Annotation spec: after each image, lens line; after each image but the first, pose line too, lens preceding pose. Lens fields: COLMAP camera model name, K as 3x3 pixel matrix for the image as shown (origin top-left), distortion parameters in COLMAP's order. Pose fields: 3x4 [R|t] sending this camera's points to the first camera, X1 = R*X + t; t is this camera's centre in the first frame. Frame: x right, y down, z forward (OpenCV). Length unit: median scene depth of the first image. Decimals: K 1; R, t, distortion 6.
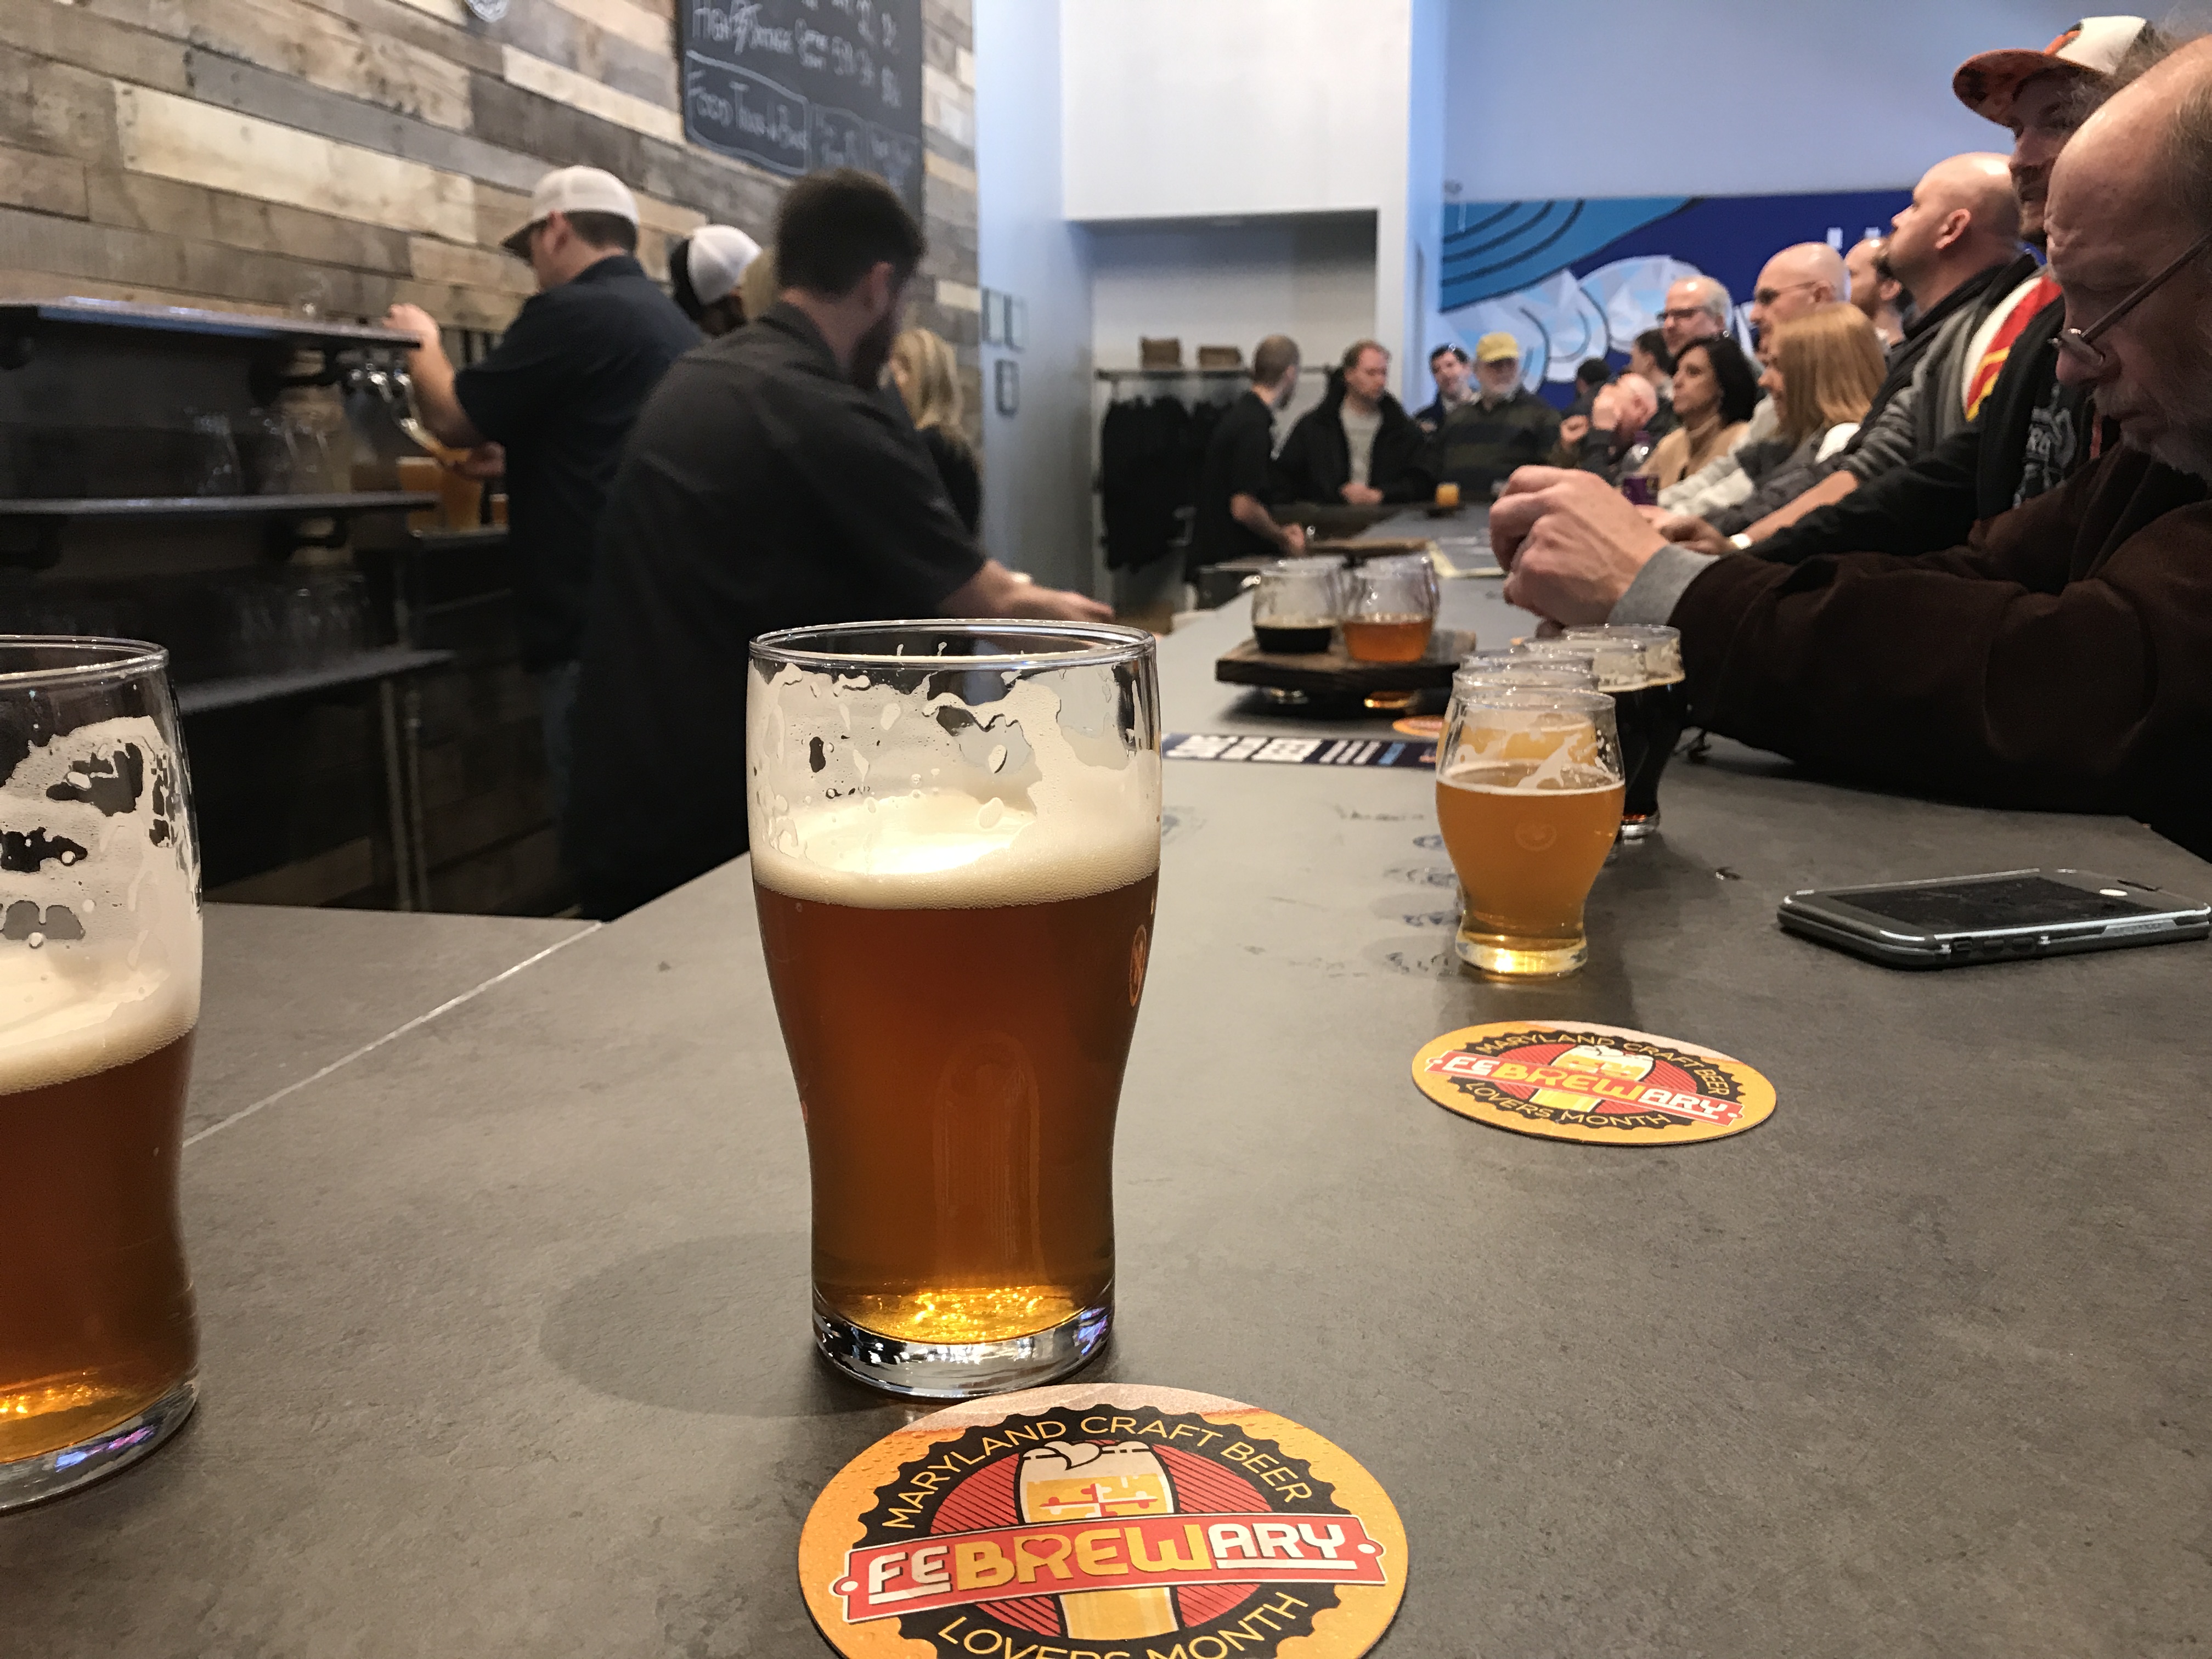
lens RADIAL K [[1794.0, 0, 1109.6], [0, 1794.0, 834.6], [0, 0, 1]] dist [0.006652, 0.005878]
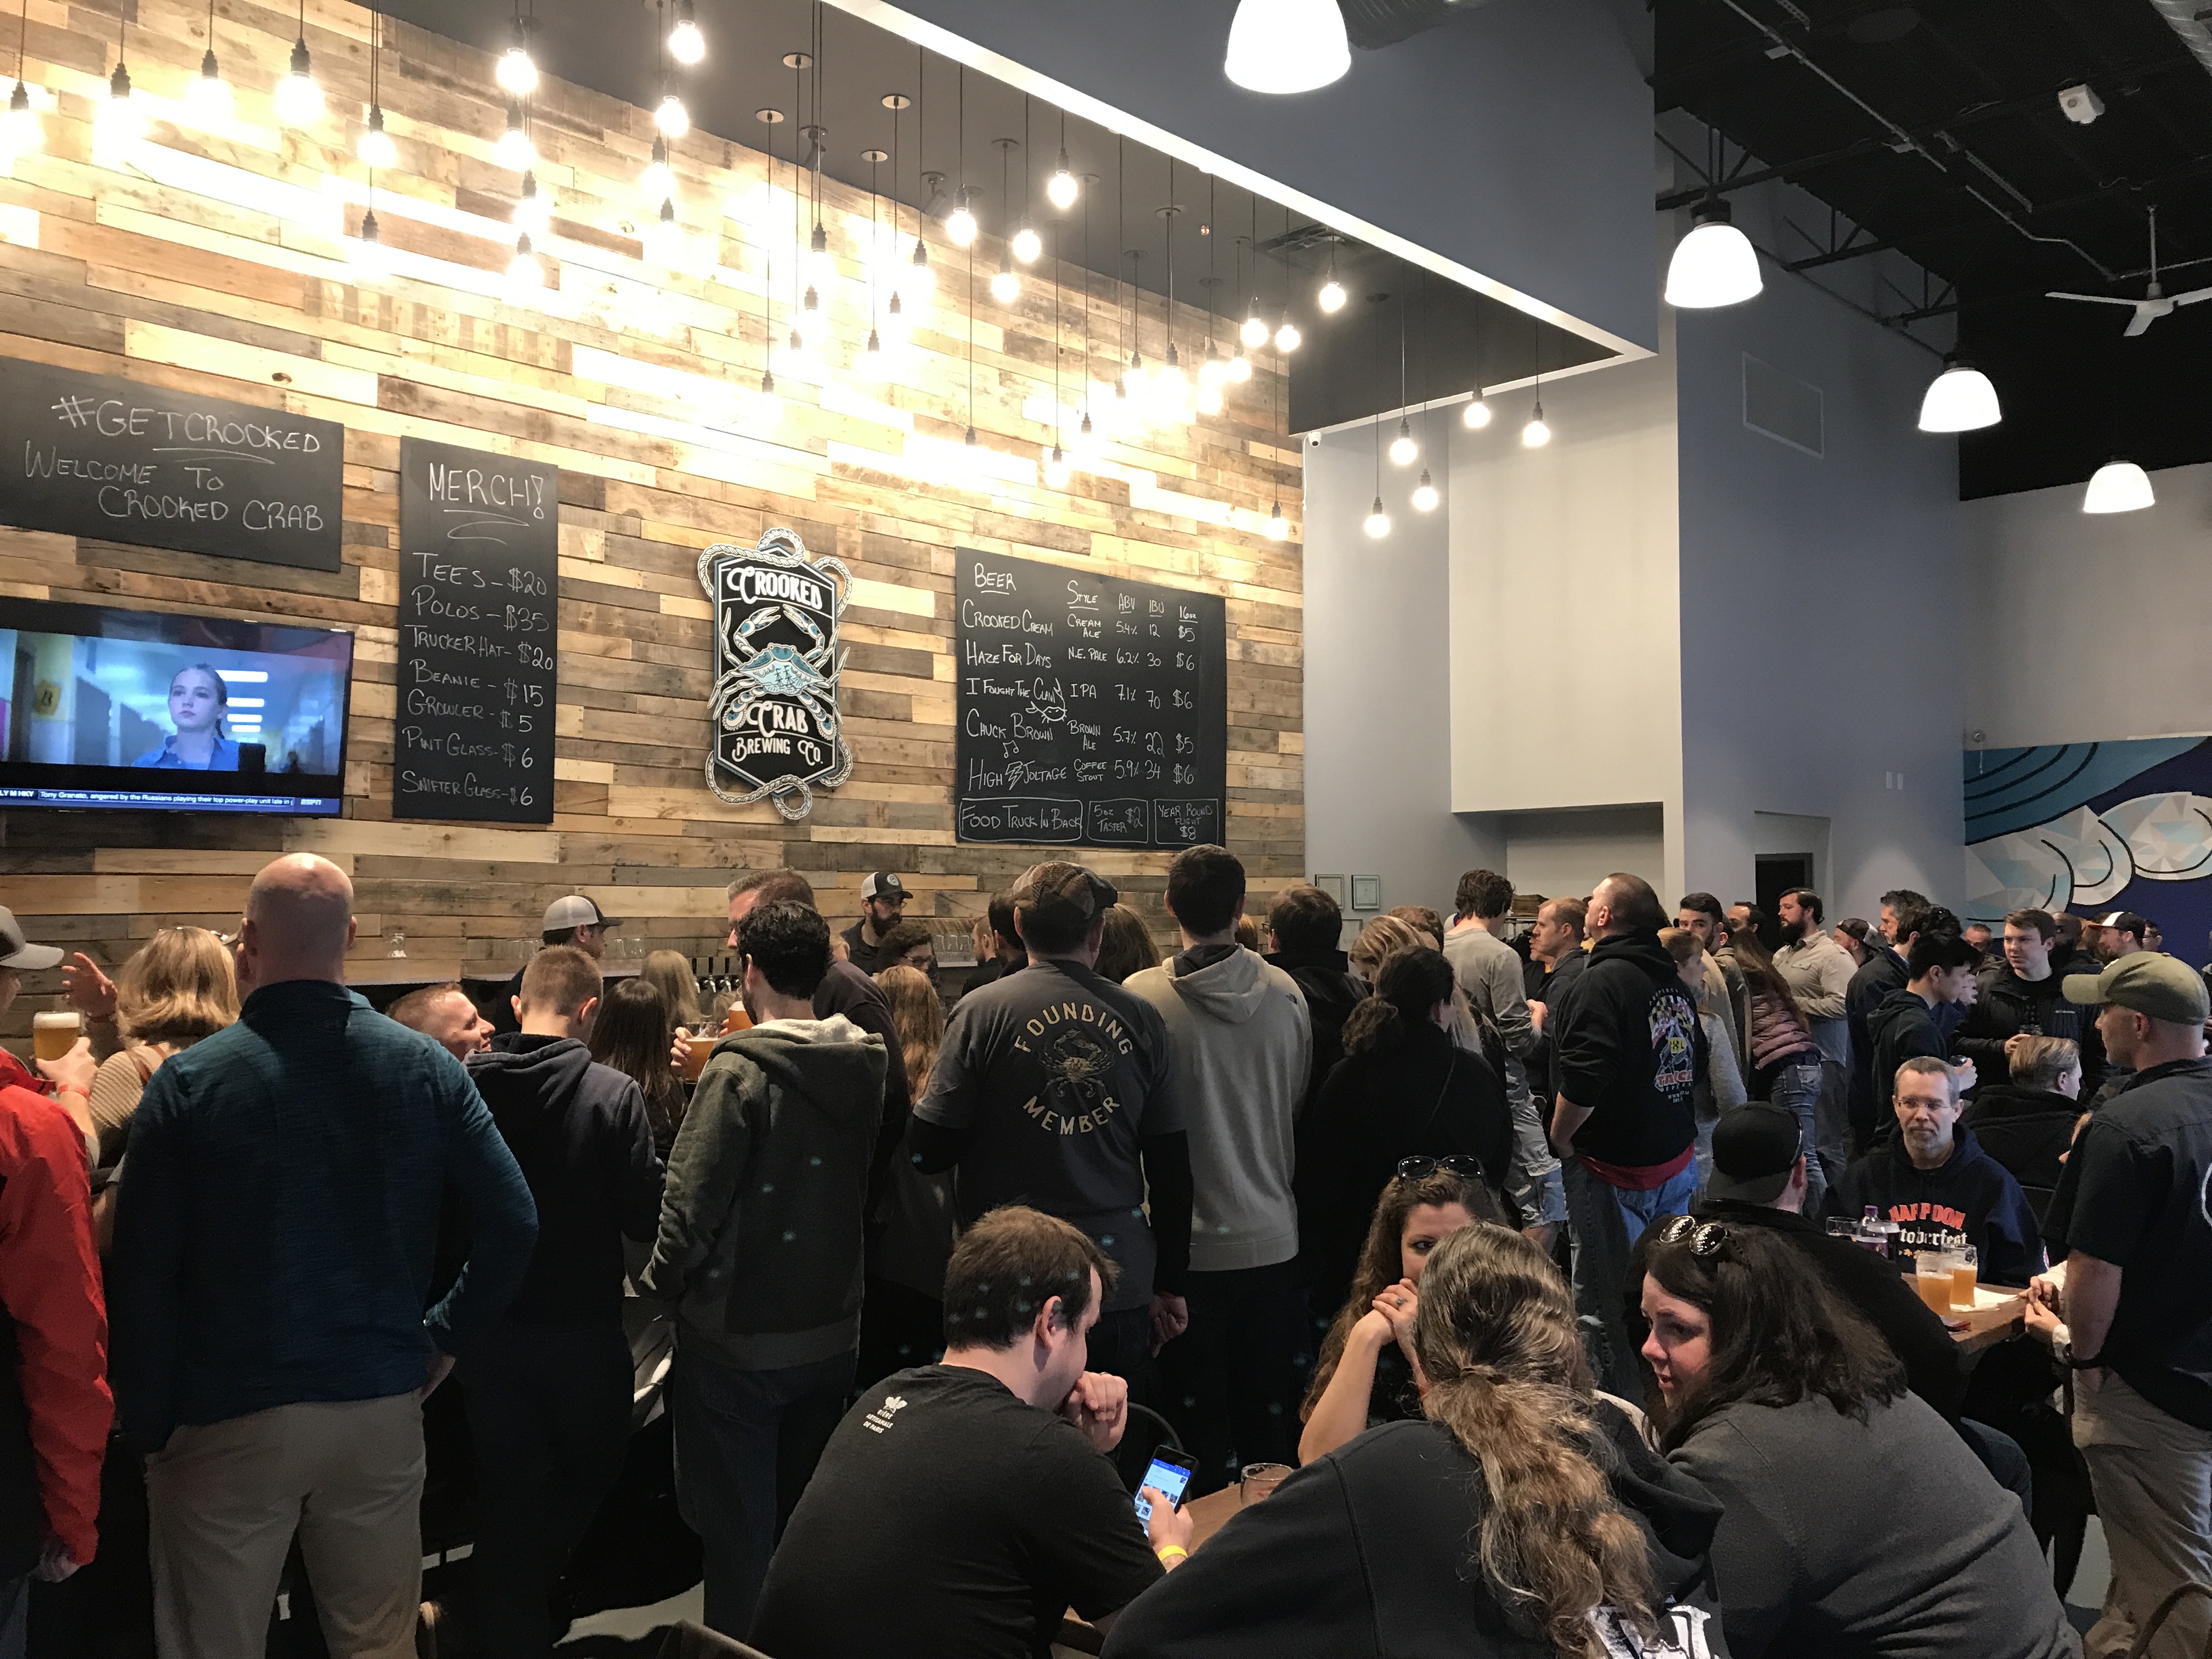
lens RADIAL K [[1794.0, 0, 1100.3], [0, 1794.0, 825.4], [0, 0, 1]] dist [0.006652, 0.005878]
pose [[0.832882, -0.028609, -0.552710, 0.505368], [-0.113800, 0.968471, -0.221614, 0.000499], [0.541624, 0.247477, 0.803367, -0.242056]]
